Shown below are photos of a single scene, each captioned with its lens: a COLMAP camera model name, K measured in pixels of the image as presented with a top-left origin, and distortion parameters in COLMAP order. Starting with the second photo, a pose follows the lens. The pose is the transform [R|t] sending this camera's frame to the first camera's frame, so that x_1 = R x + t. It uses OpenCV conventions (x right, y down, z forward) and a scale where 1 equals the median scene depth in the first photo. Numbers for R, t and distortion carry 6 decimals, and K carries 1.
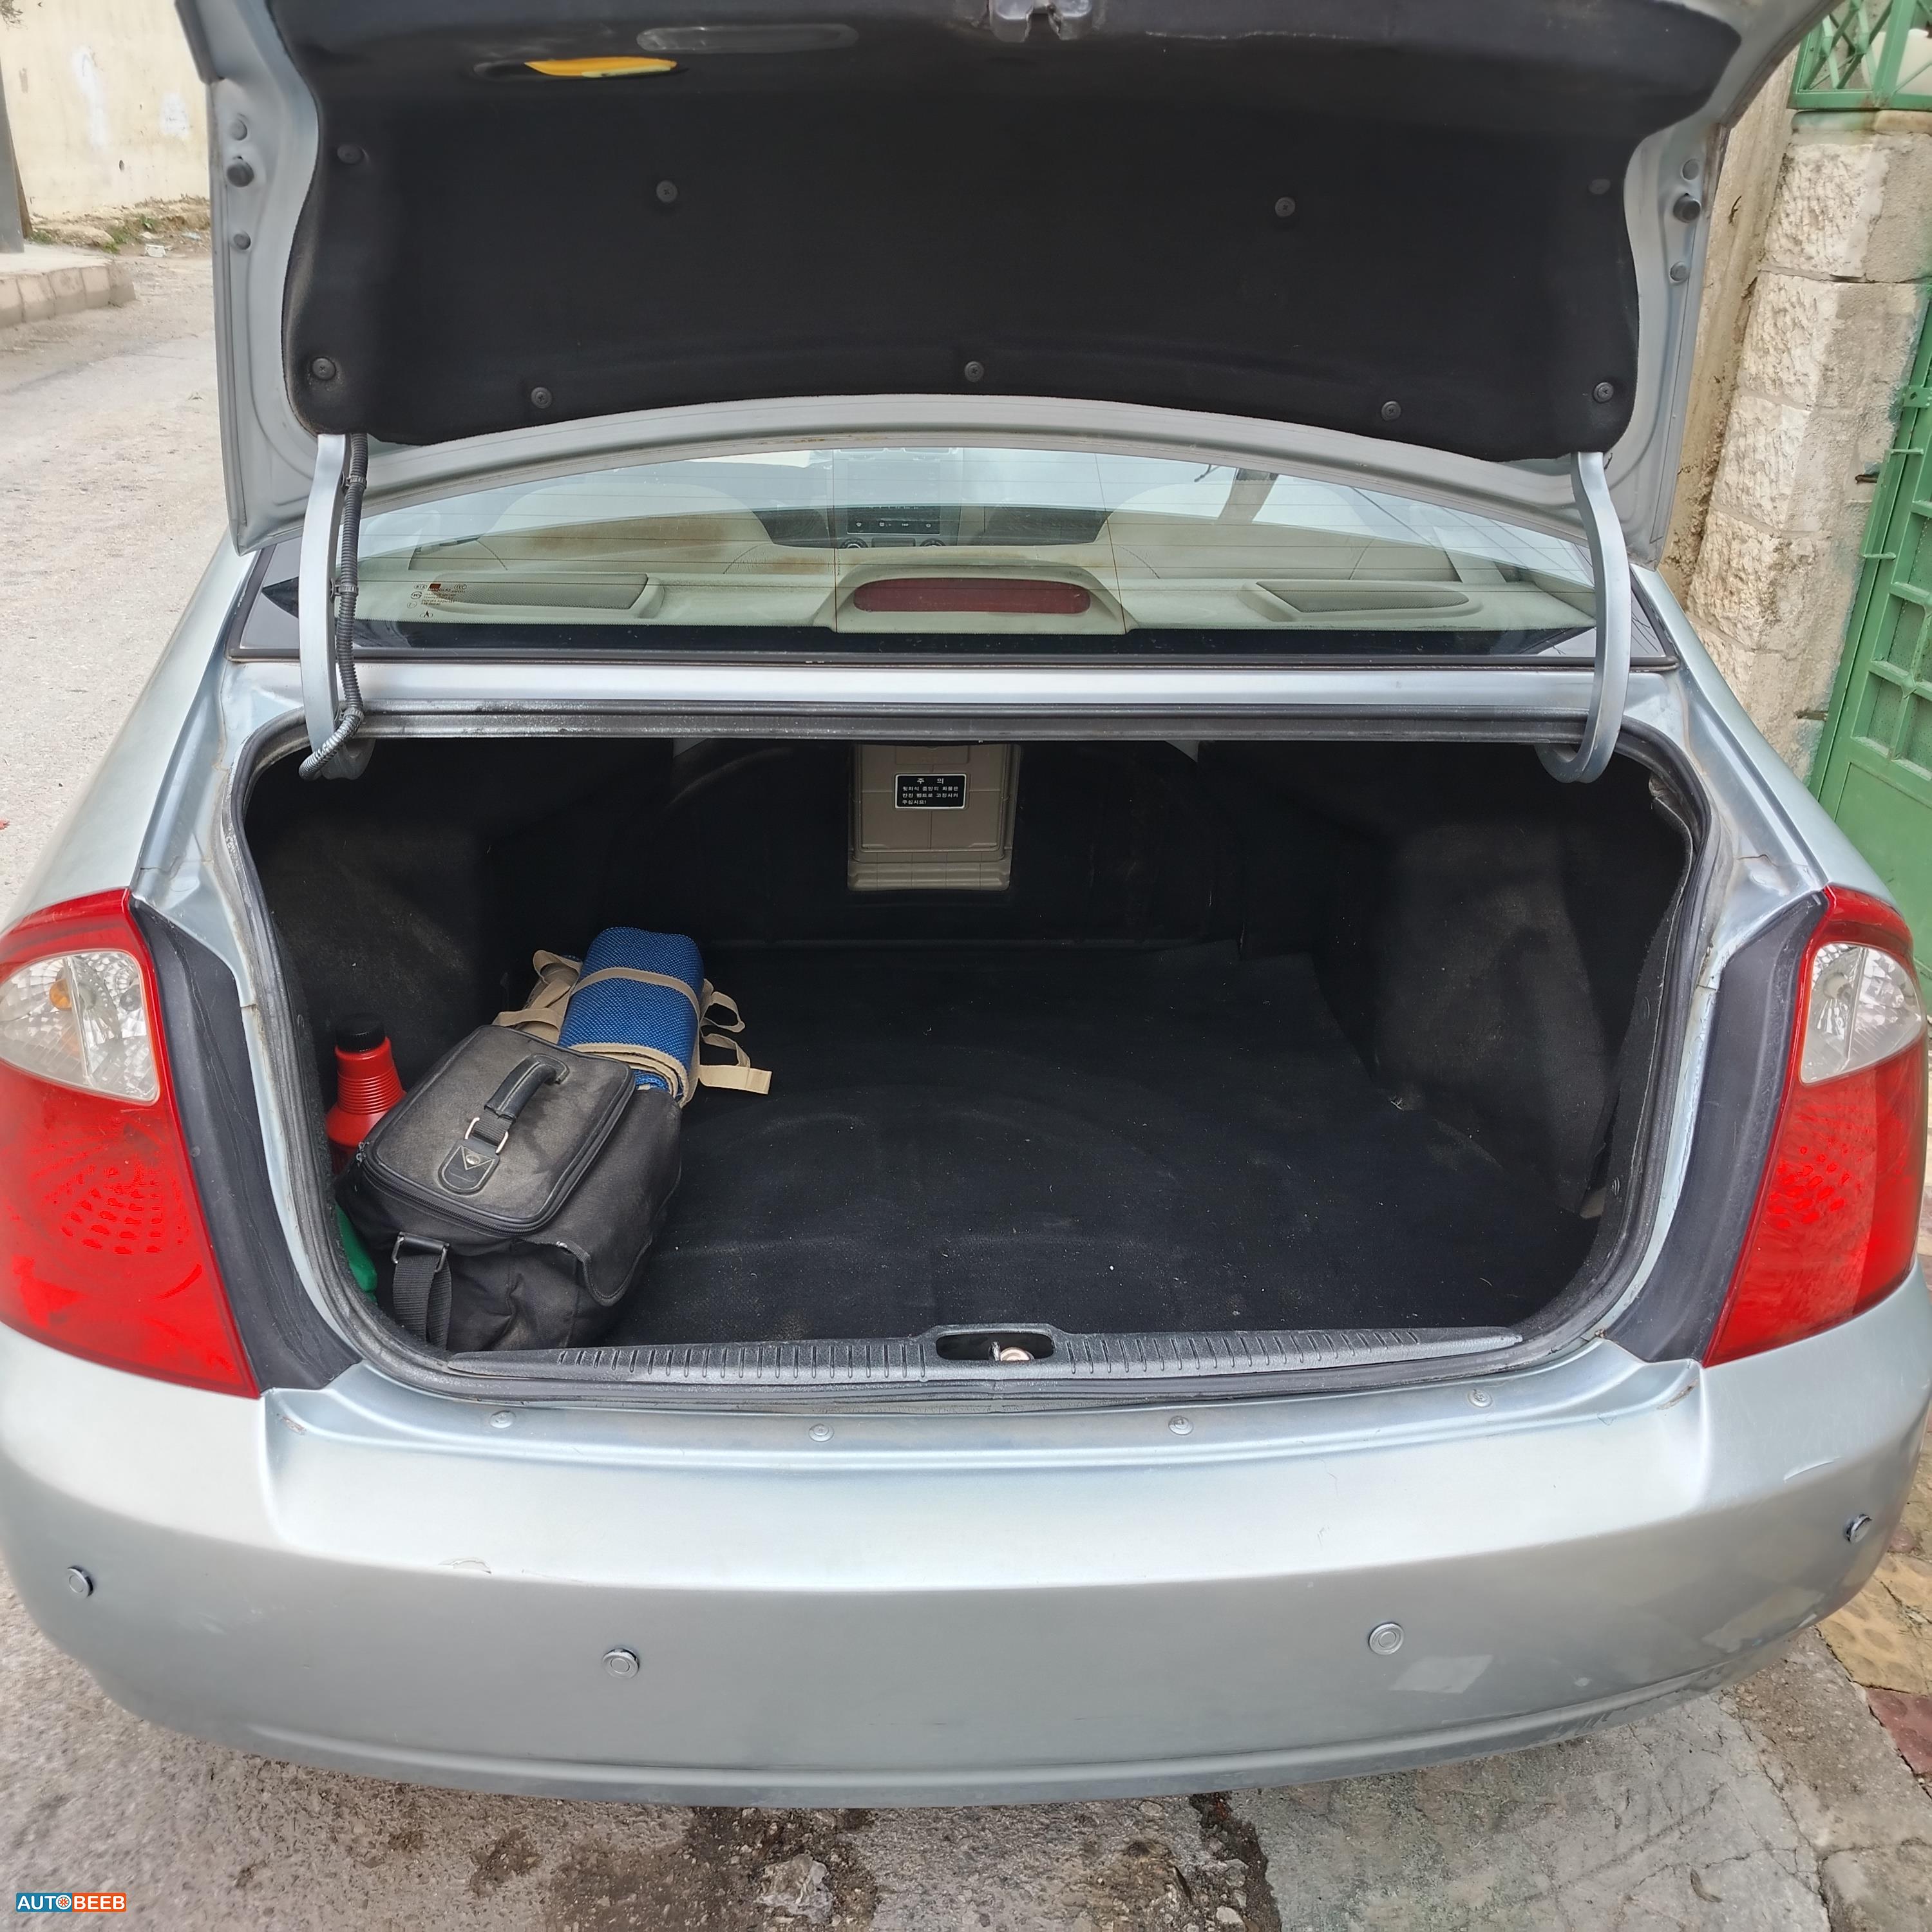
lens RADIAL K [[1788.5, 0, 976.9], [0, 1788.5, 964.0], [0, 0, 1]] dist [0.047214, -0.049561]
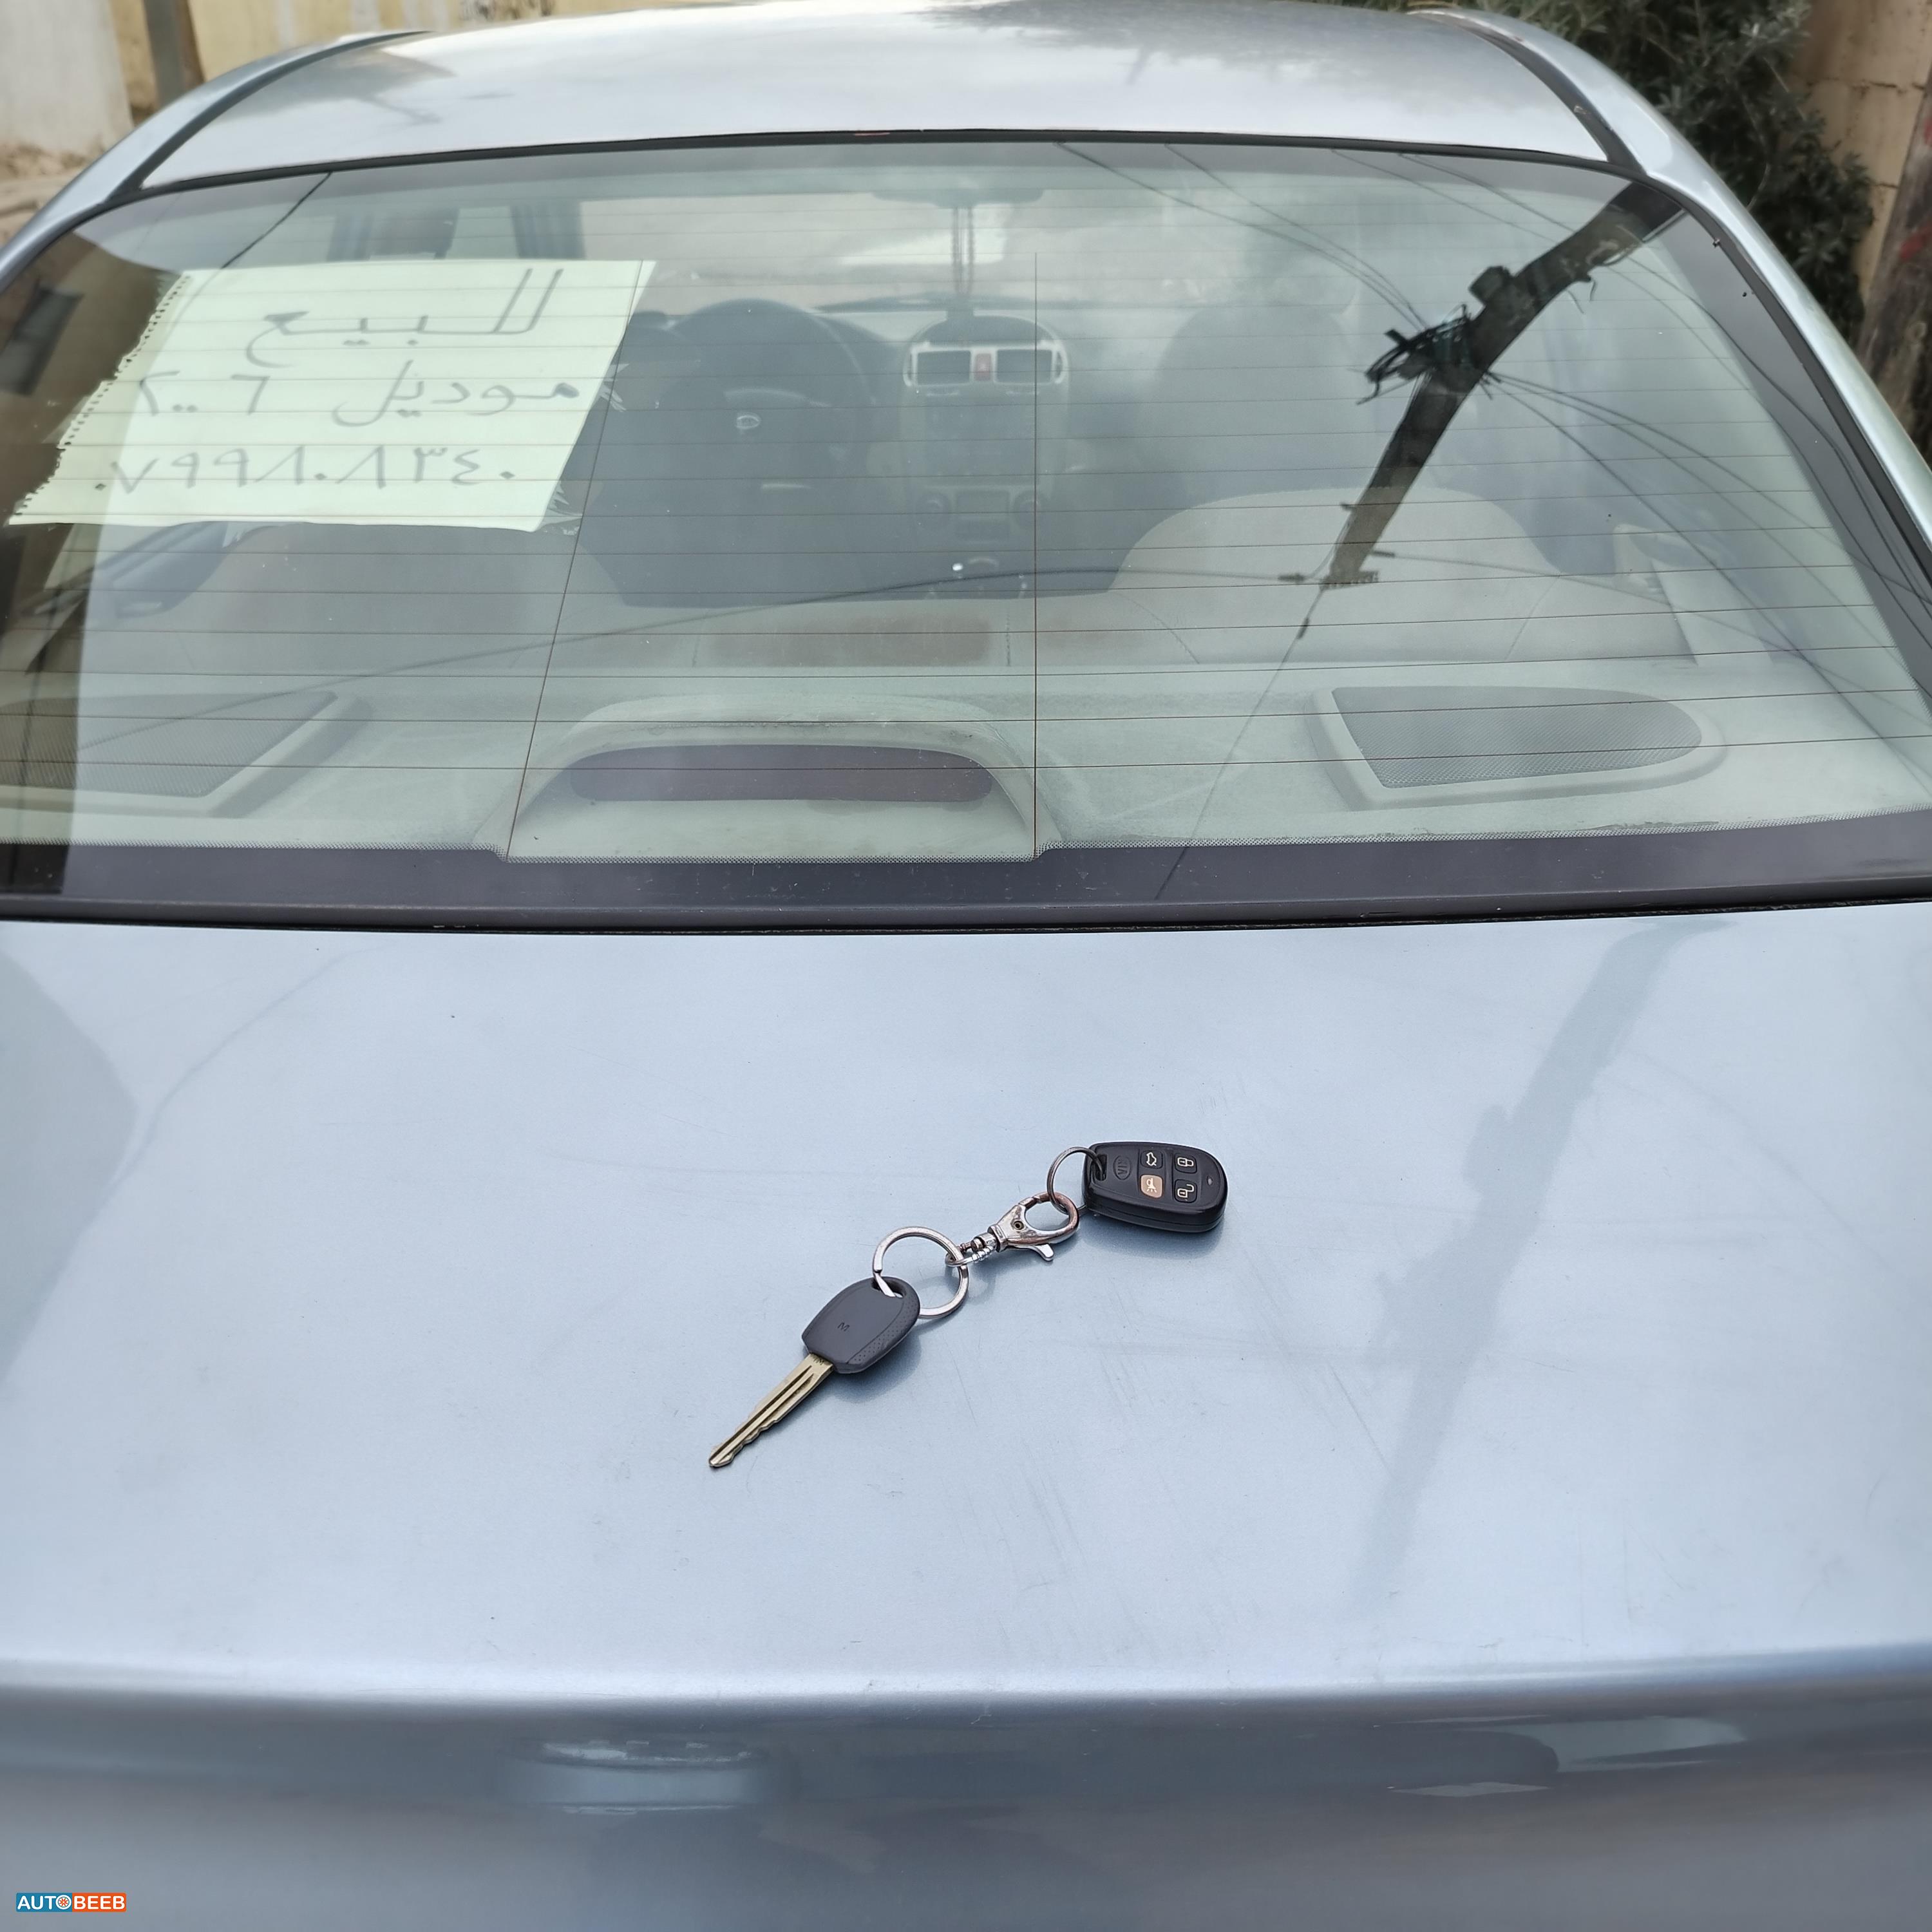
lens RADIAL K [[1788.5, 0, 976.9], [0, 1788.5, 964.0], [0, 0, 1]] dist [0.047214, -0.049561]
pose [[0.992657, 0.013320, -0.120229, 0.110500], [-0.005924, 0.998079, 0.061667, -0.154704], [0.120819, -0.060502, 0.990829, 0.380473]]
